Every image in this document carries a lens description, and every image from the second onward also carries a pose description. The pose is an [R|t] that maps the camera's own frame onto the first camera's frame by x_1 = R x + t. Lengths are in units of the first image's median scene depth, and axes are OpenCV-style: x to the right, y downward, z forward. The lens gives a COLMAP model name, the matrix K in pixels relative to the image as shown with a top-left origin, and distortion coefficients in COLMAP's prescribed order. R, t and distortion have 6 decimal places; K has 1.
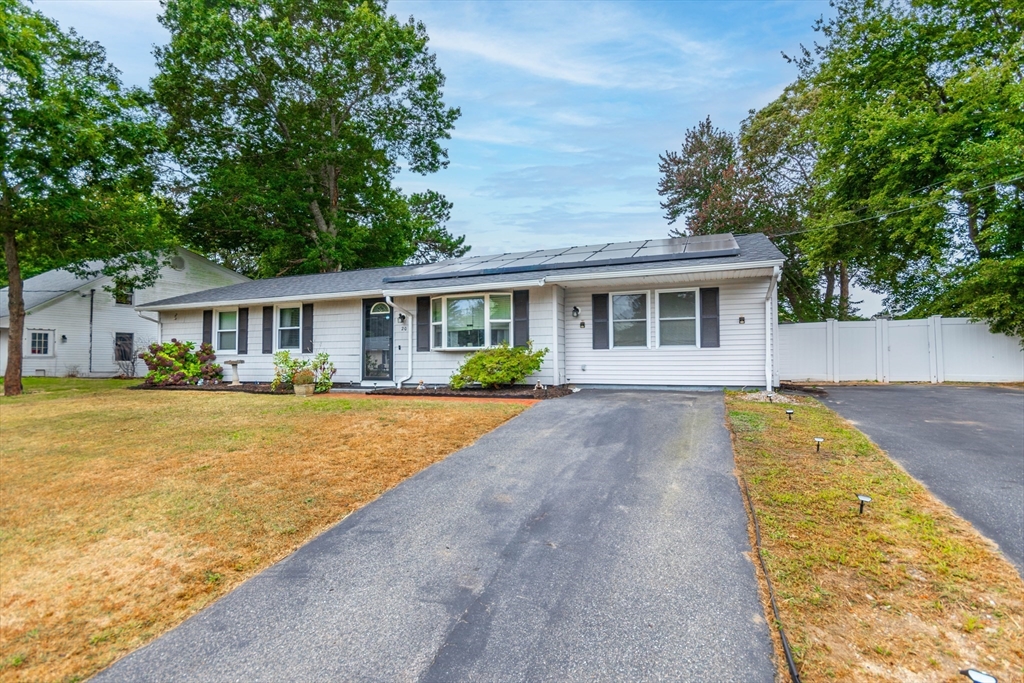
lens RADIAL K [[467.5, 0, 510.0], [0, 467.5, 347.3], [0, 0, 1]] dist [0.000120, -0.000069]
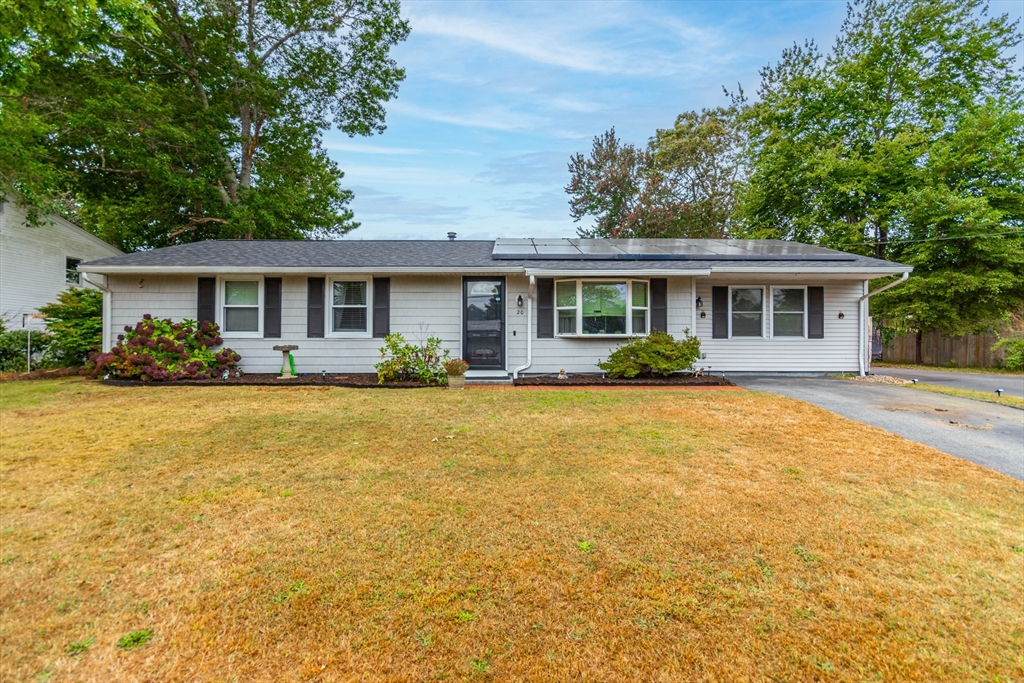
lens RADIAL K [[472.8, 0, 528.1], [0, 472.8, 341.2], [0, 0, 1]] dist [0.000126, 0.000126]
pose [[0.930421, 0.014290, 0.366214, -0.547742], [-0.017094, 0.999844, 0.004414, 0.011737], [-0.366093, -0.010367, 0.930520, 0.146051]]
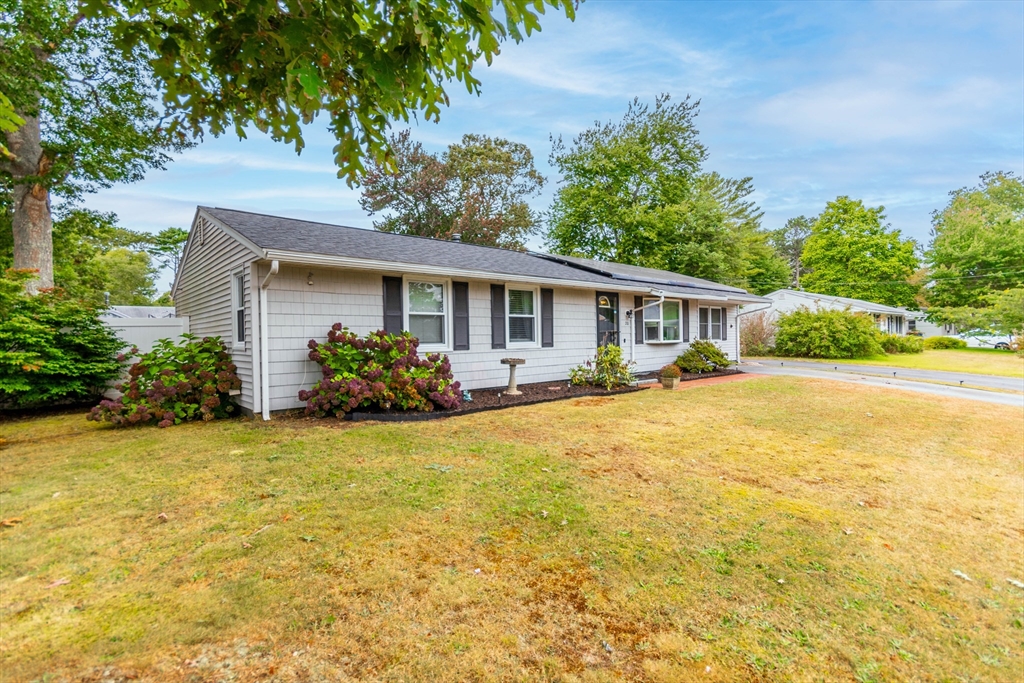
lens RADIAL K [[491.8, 0, 512.0], [0, 491.8, 341.5], [0, 0, 1]] dist [0.000369, 0.000040]
pose [[0.441215, -0.002052, 0.897399, -1.381808], [-0.000555, 0.999997, 0.002560, 0.000011], [-0.897401, -0.001628, 0.441212, 0.736601]]
